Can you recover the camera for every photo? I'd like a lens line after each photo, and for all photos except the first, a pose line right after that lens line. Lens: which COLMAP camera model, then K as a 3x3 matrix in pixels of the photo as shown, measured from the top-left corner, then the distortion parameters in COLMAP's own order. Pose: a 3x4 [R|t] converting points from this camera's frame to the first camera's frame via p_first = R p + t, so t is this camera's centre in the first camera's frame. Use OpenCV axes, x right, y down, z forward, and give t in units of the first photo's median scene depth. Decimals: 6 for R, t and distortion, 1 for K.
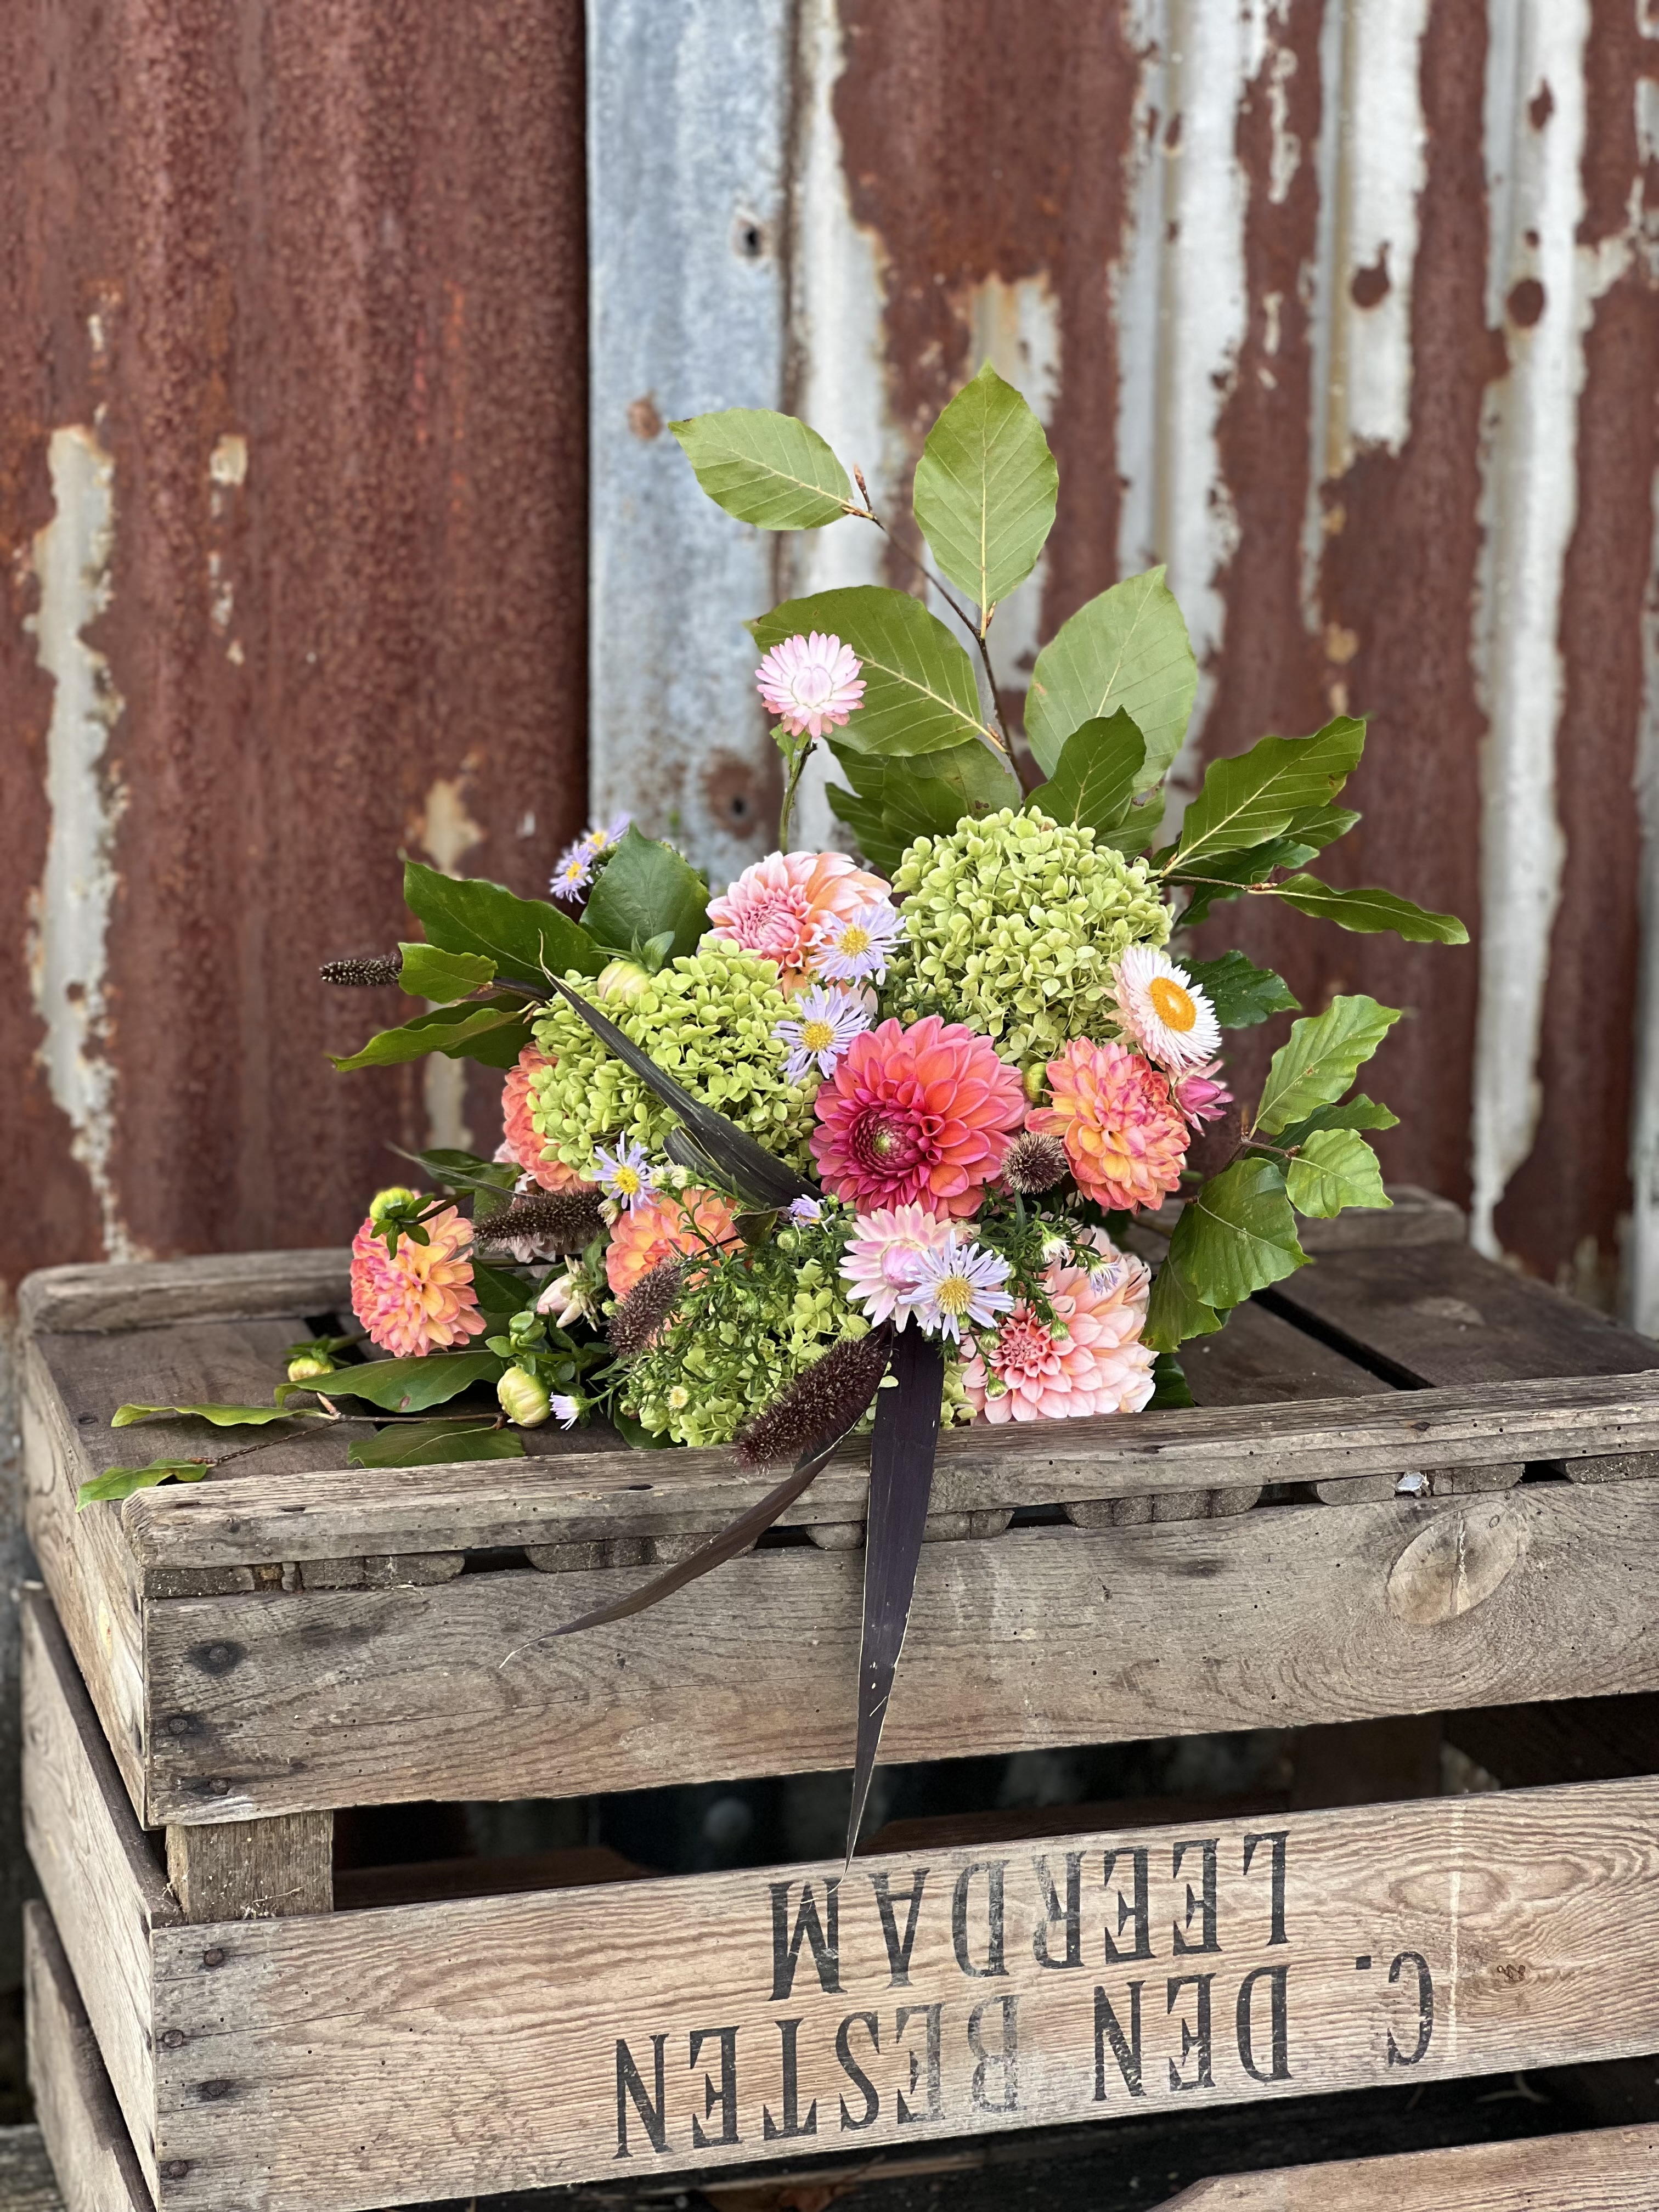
lens RADIAL K [[4966.1, 0, 880.0], [0, 4966.1, 1096.6], [0, 0, 1]] dist [-0.027028, 6.253163]
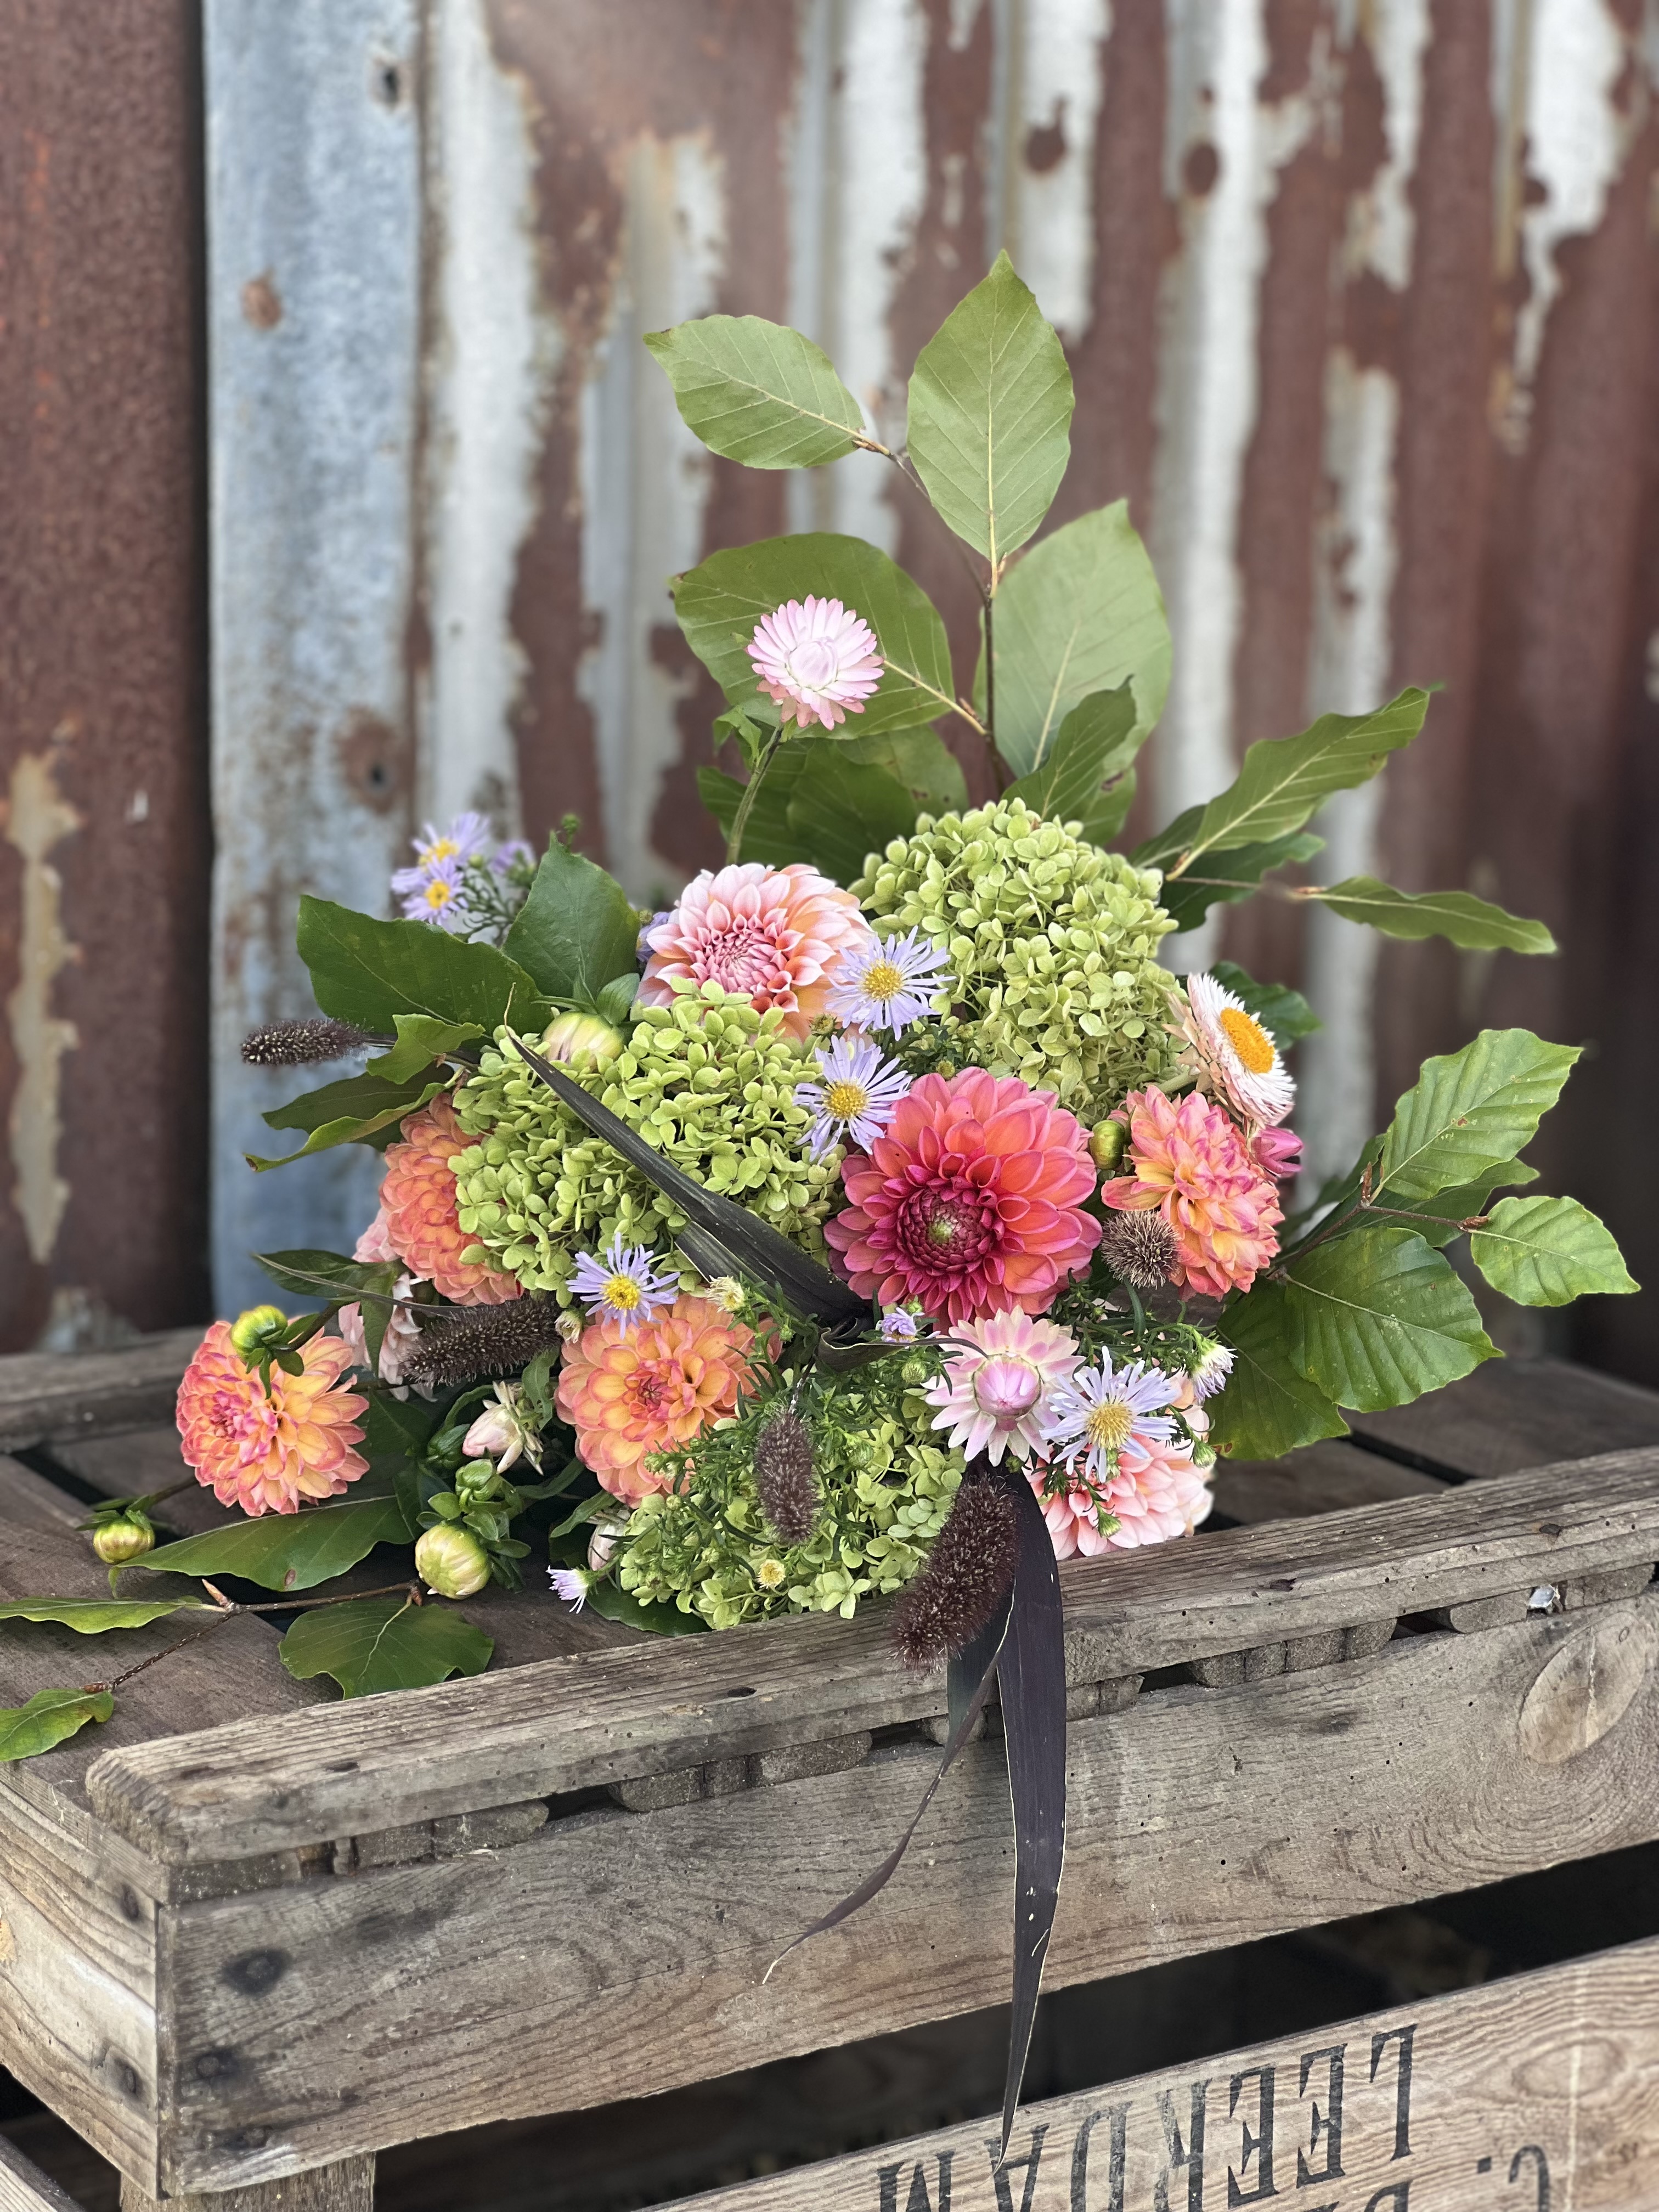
lens RADIAL K [[4866.4, 0, 829.5], [0, 4866.4, 1106.0], [0, 0, 1]] dist [0.576651, -3.147353]
pose [[0.956898, -0.047831, 0.286459, -0.243106], [0.036225, 0.998299, 0.045683, -0.047704], [-0.288157, -0.033337, 0.957003, 0.238684]]
